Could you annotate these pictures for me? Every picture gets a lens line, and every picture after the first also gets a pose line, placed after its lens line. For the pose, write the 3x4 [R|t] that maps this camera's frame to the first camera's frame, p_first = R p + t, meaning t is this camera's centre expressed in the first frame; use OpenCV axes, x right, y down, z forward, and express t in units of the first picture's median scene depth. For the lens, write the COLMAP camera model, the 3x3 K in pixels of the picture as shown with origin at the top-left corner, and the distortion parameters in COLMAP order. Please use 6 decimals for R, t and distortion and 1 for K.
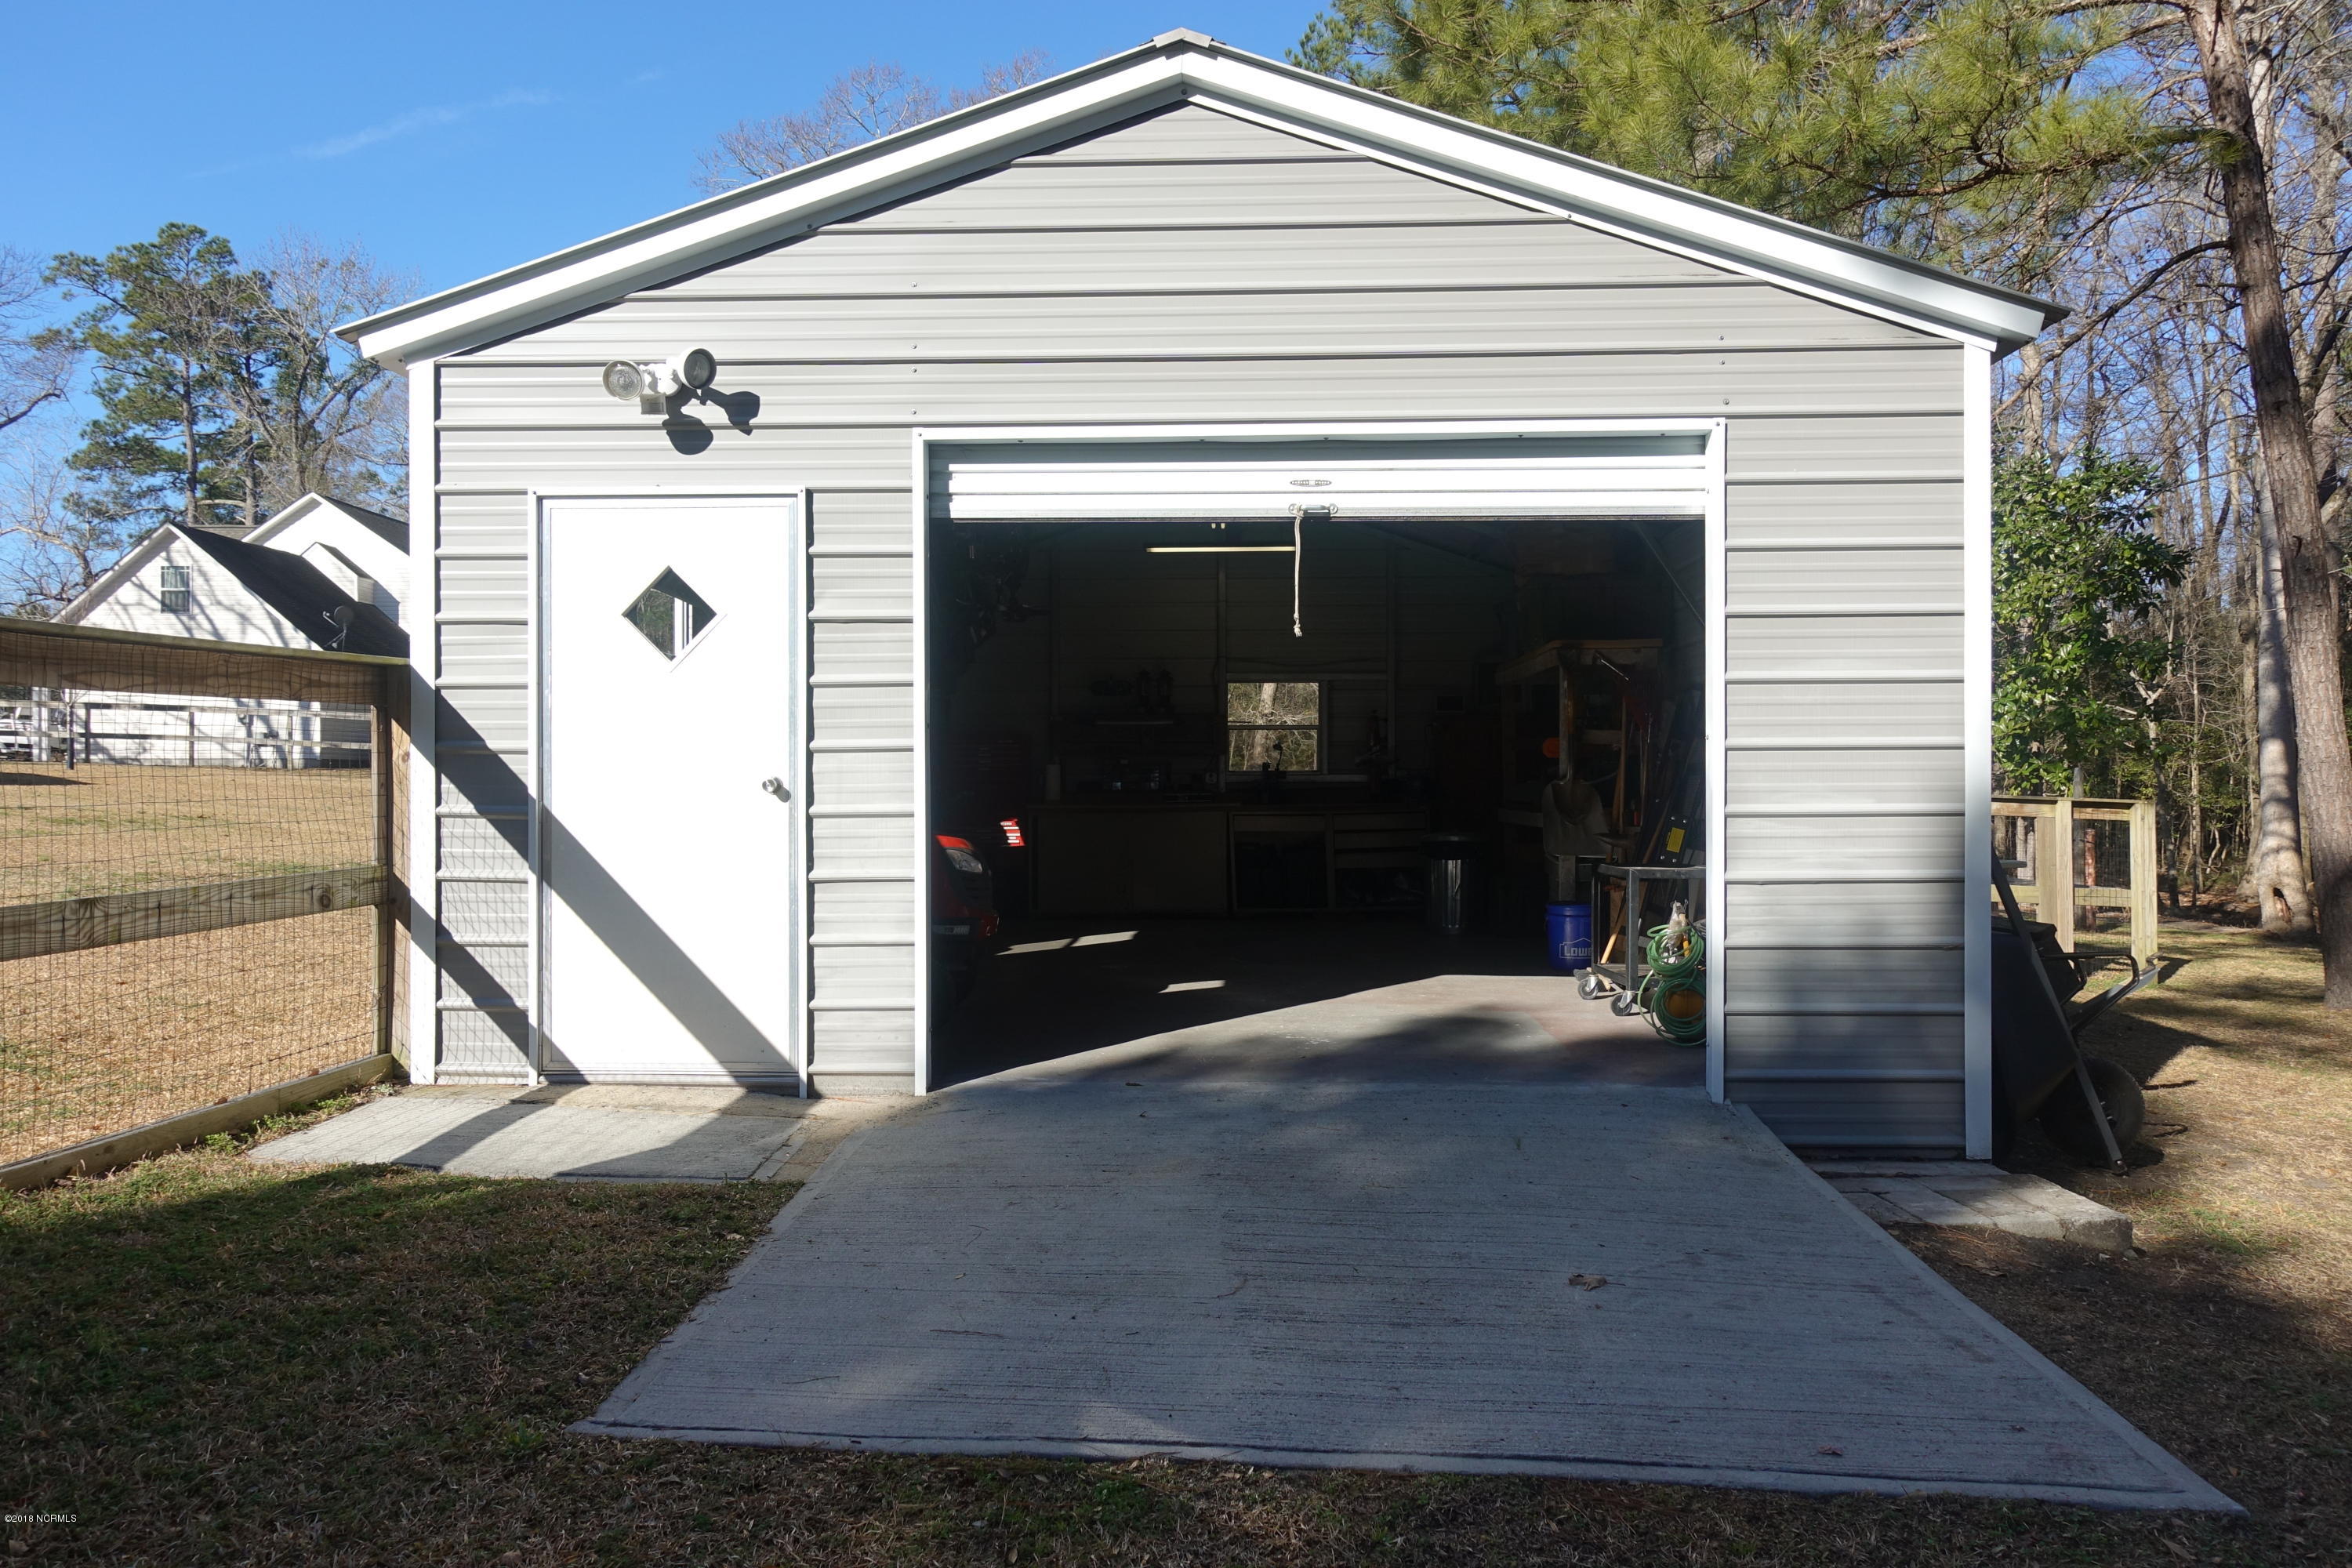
lens RADIAL K [[1625.2, 0, 1183.9], [0, 1625.2, 792.8], [0, 0, 1]] dist [-0.009605, 0.002748]
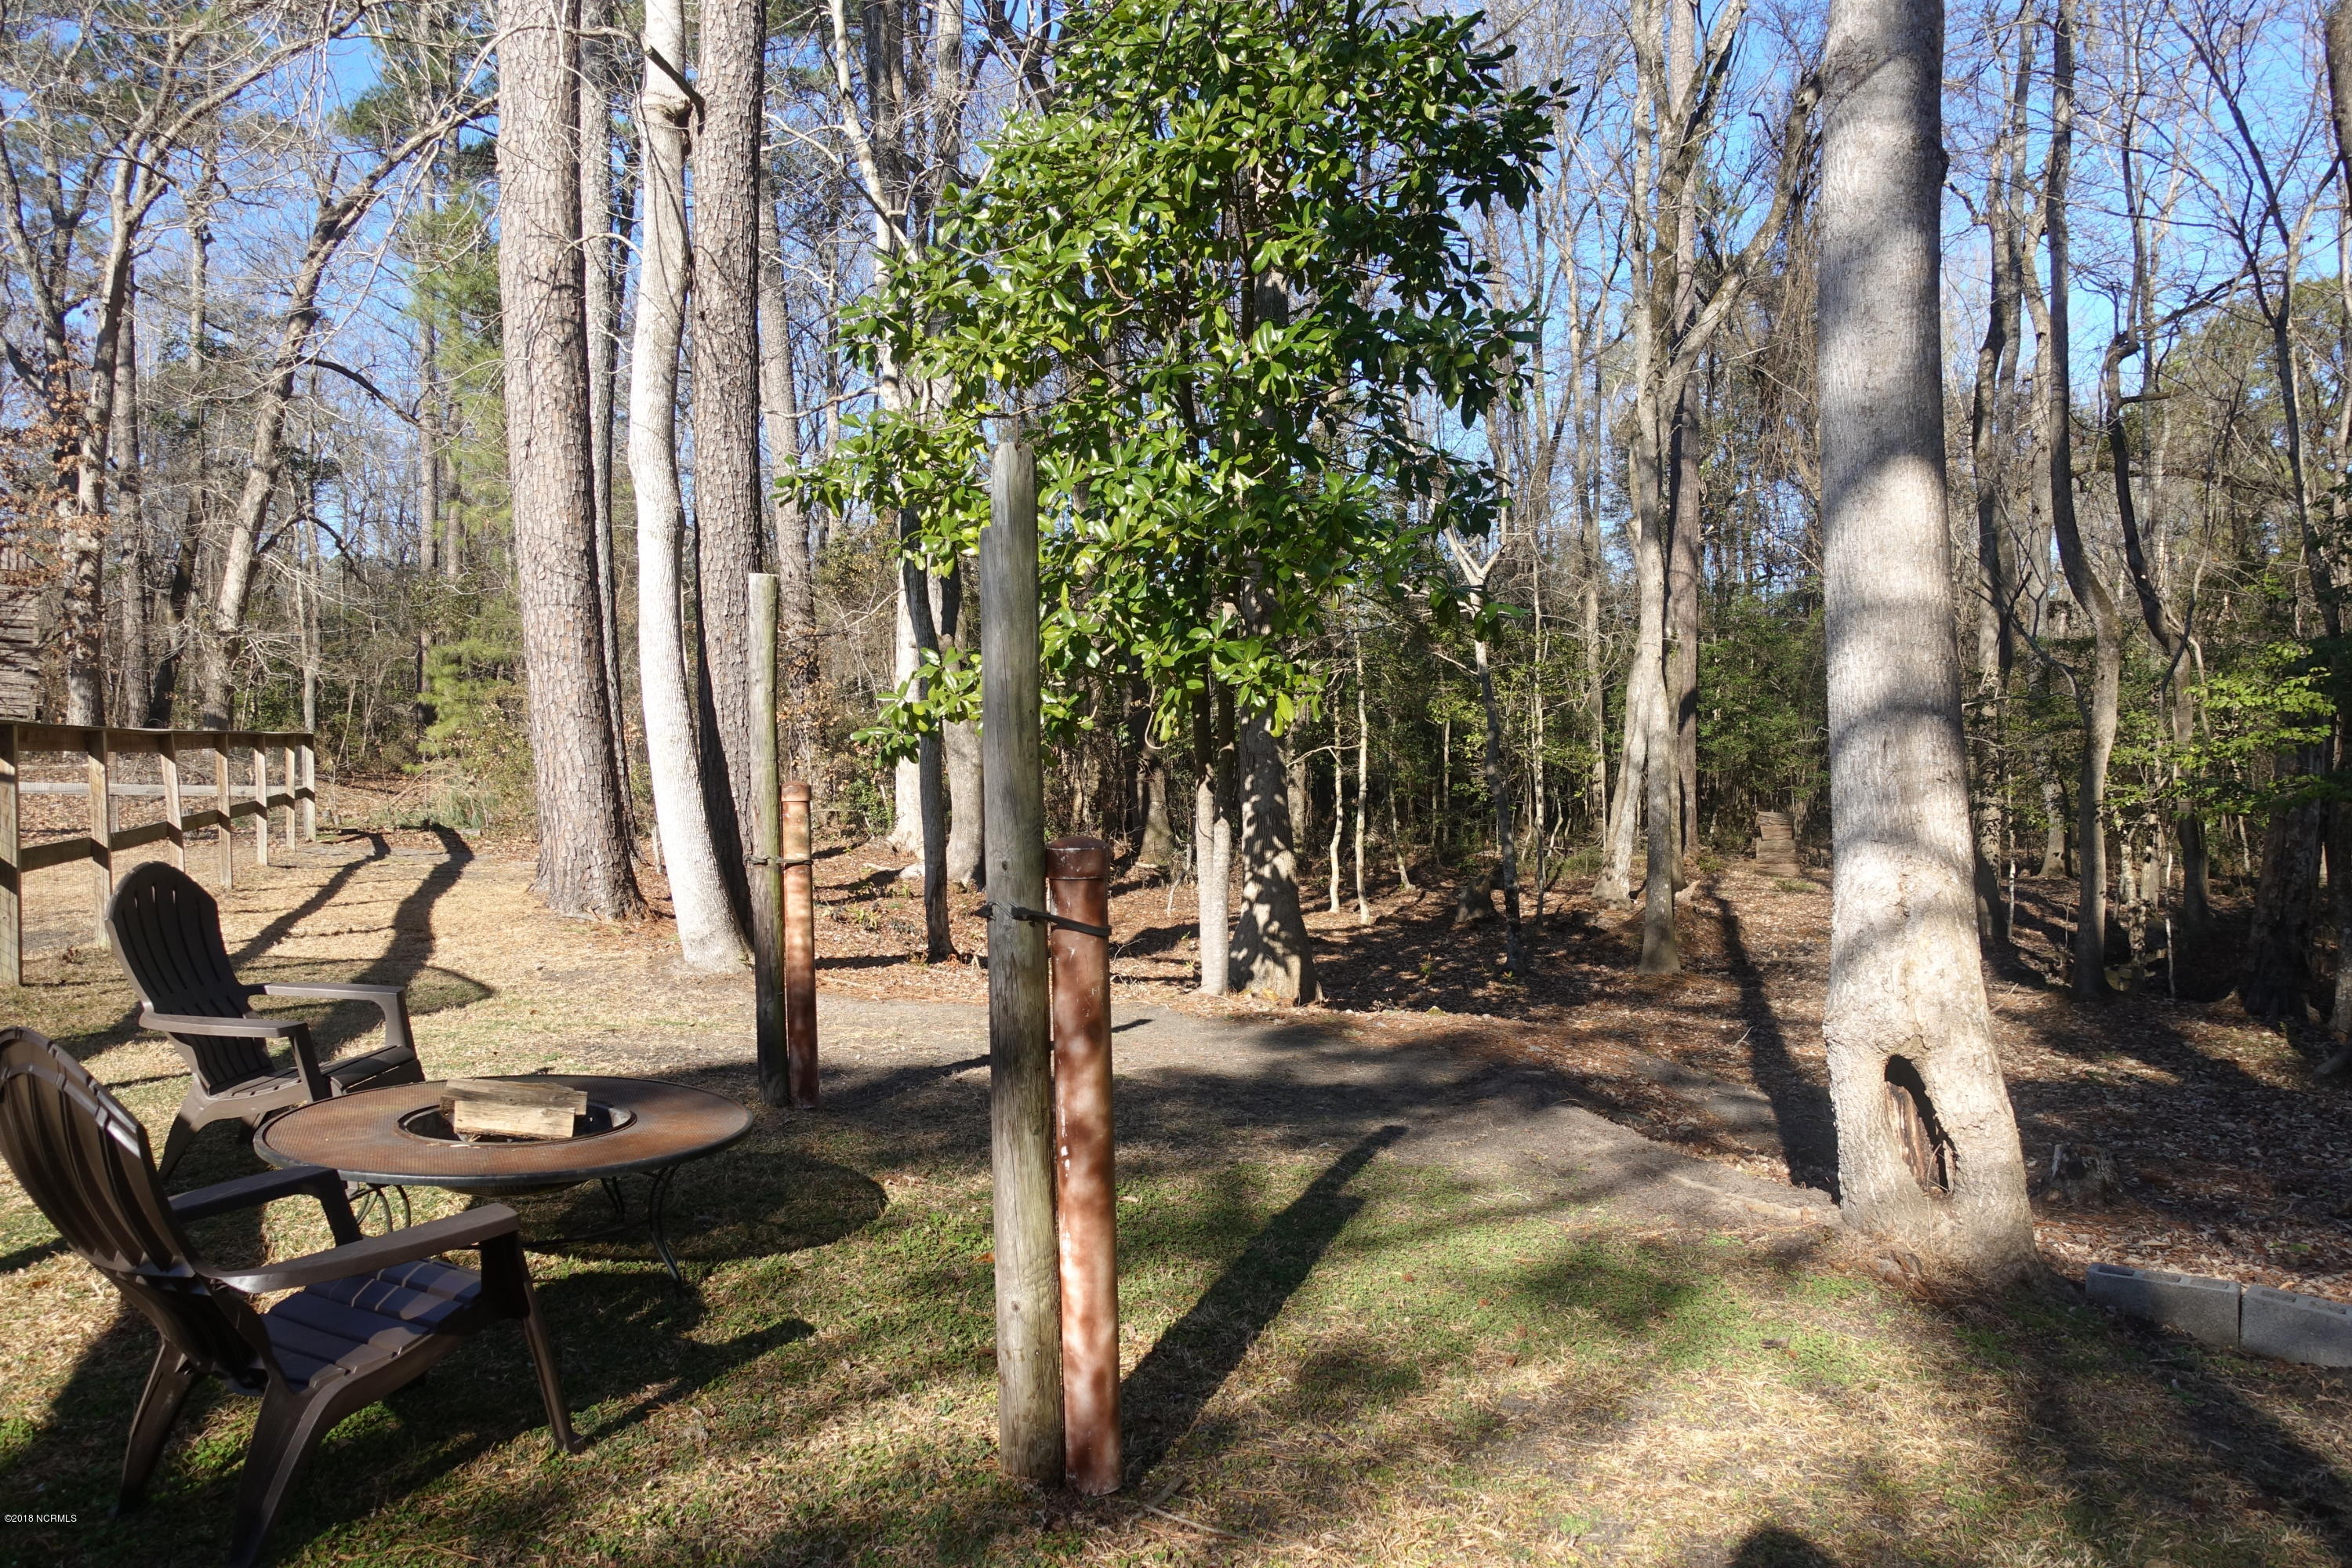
lens RADIAL K [[1625.2, 0, 1172.7], [0, 1625.2, 779.2], [0, 0, 1]] dist [-0.009605, 0.002748]
pose [[0.940846, -0.011190, 0.338649, 0.382822], [0.007219, 0.999890, 0.012982, 0.009290], [-0.338757, -0.009770, 0.940823, 0.631191]]
